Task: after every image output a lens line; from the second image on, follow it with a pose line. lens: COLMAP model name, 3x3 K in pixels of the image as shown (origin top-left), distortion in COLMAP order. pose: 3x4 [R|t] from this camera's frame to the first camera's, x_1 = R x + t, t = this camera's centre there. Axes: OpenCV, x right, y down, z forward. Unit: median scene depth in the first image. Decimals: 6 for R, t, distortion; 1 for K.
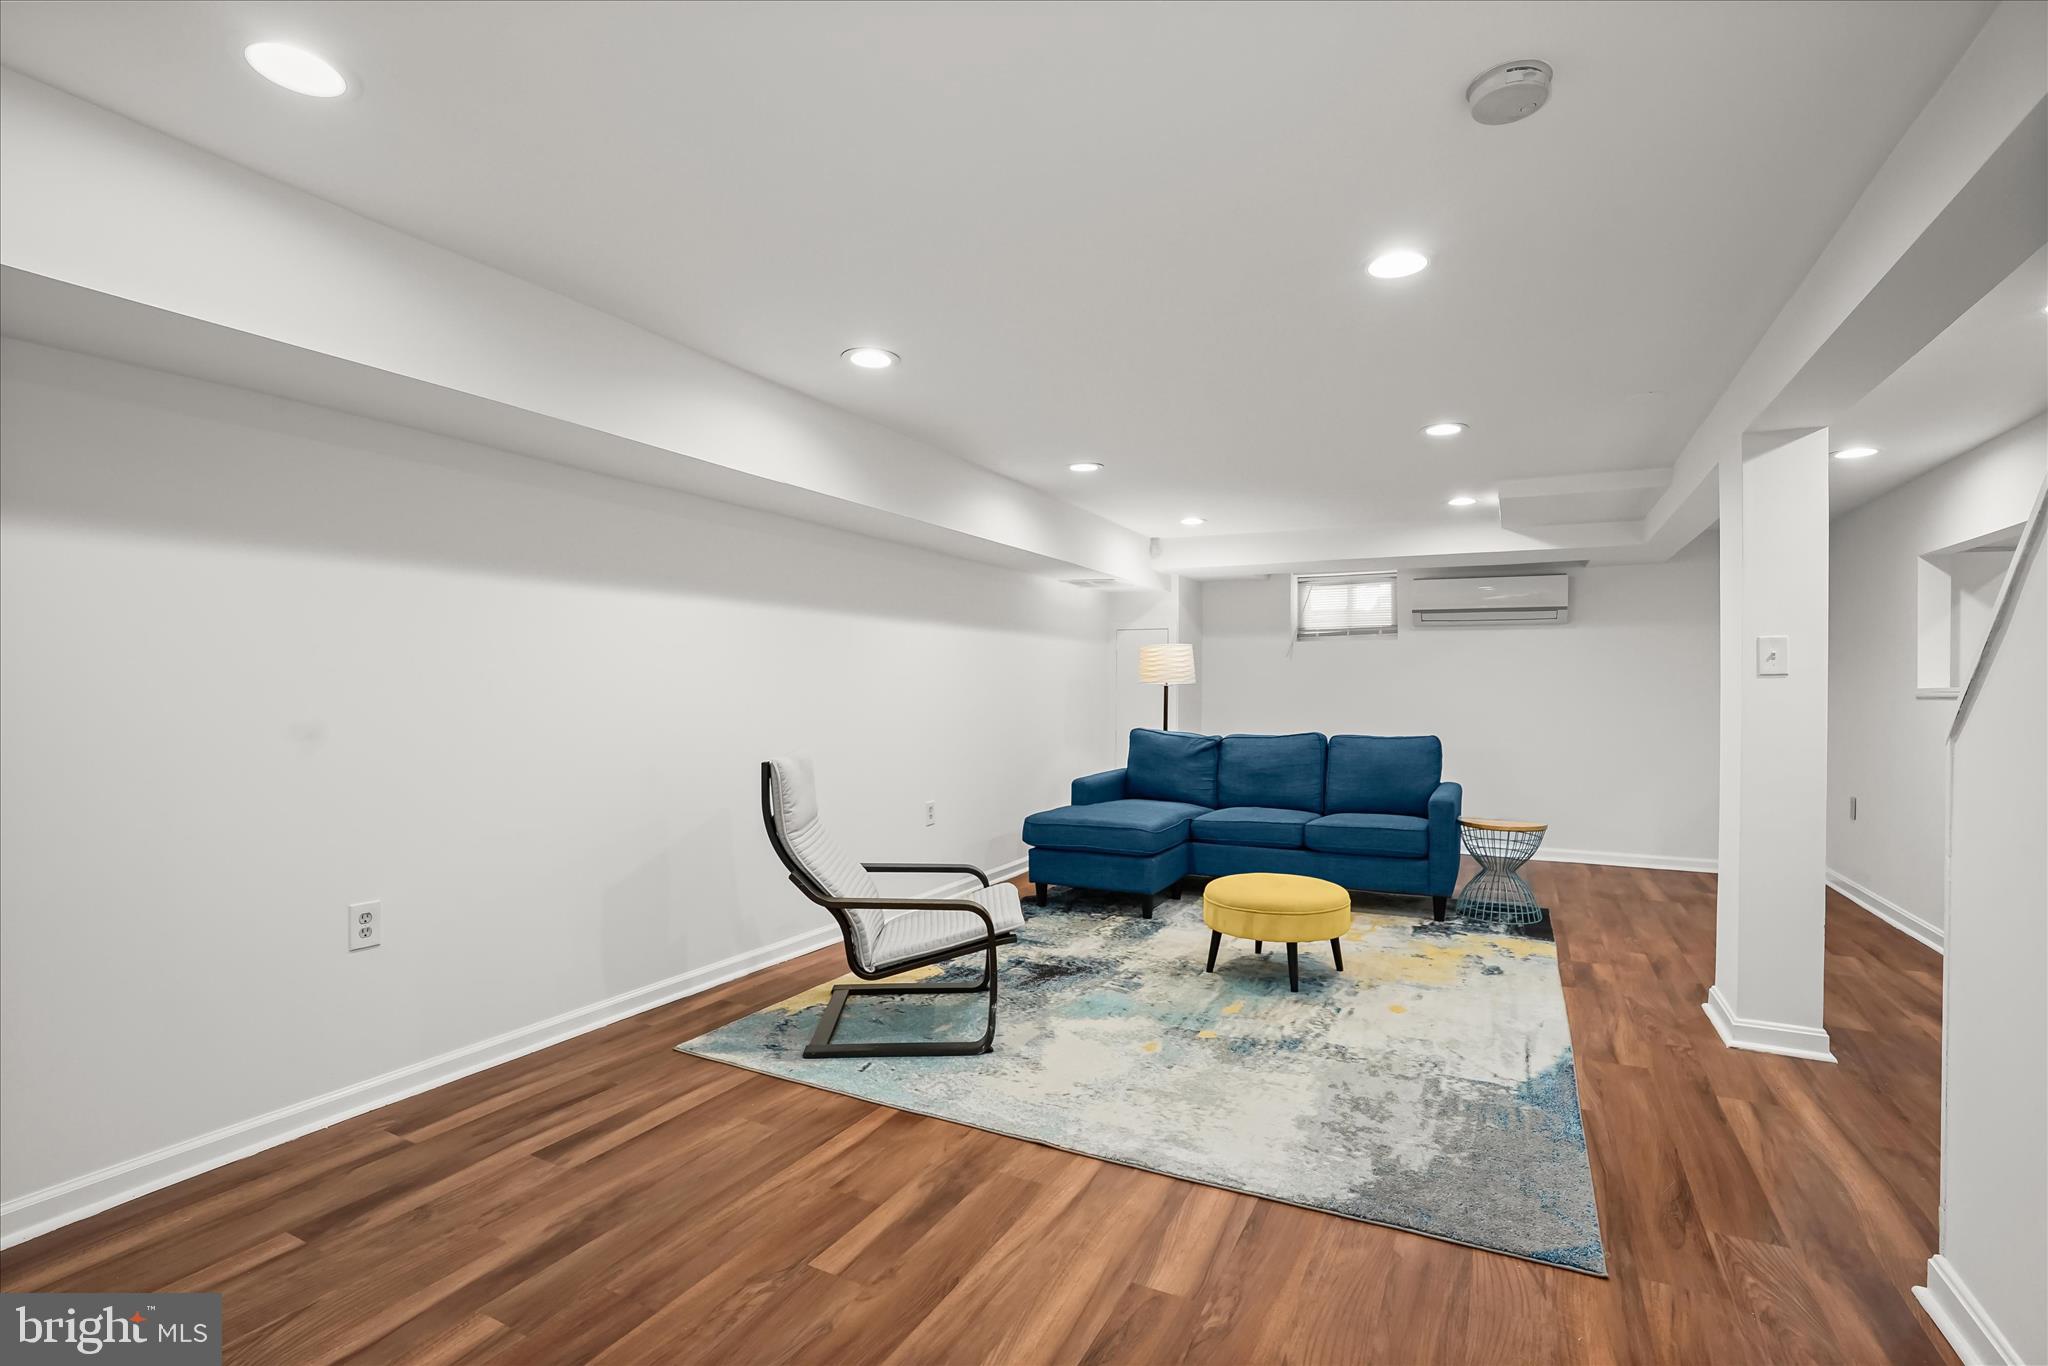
lens RADIAL K [[969.3, 0, 1033.5], [0, 969.3, 687.3], [0, 0, 1]] dist [-0.004933, 0.000360]
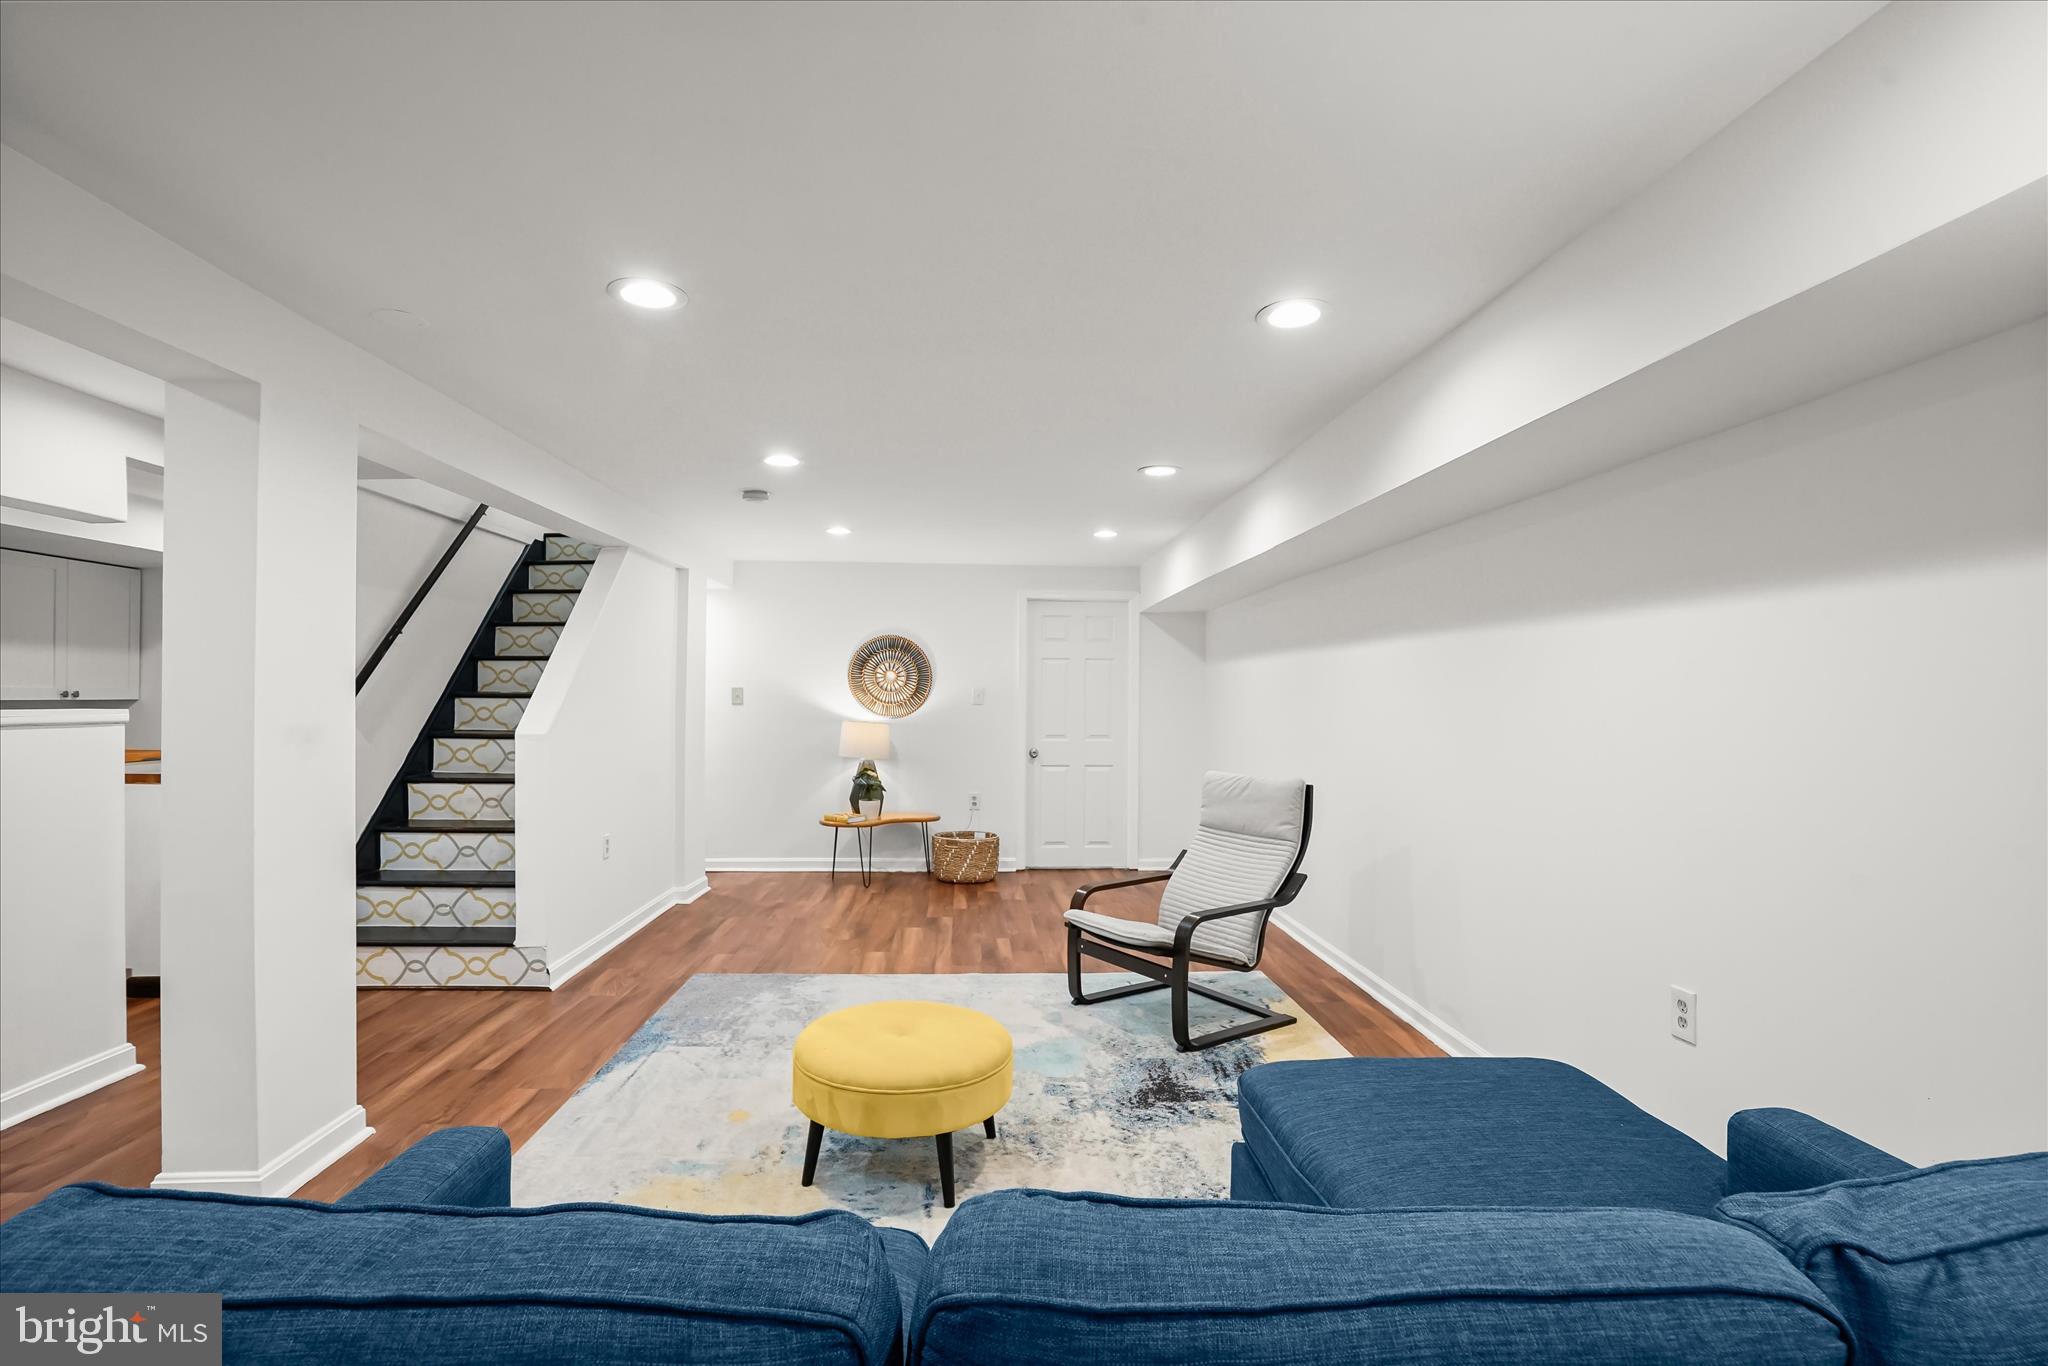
lens RADIAL K [[969.3, 0, 1025.5], [0, 969.3, 694.3], [0, 0, 1]] dist [-0.004933, 0.000360]
pose [[-0.866398, -0.014956, -0.499130, 0.672556], [-0.011788, 0.999885, -0.009498, -0.022723], [0.499215, -0.002345, -0.866475, 2.122484]]
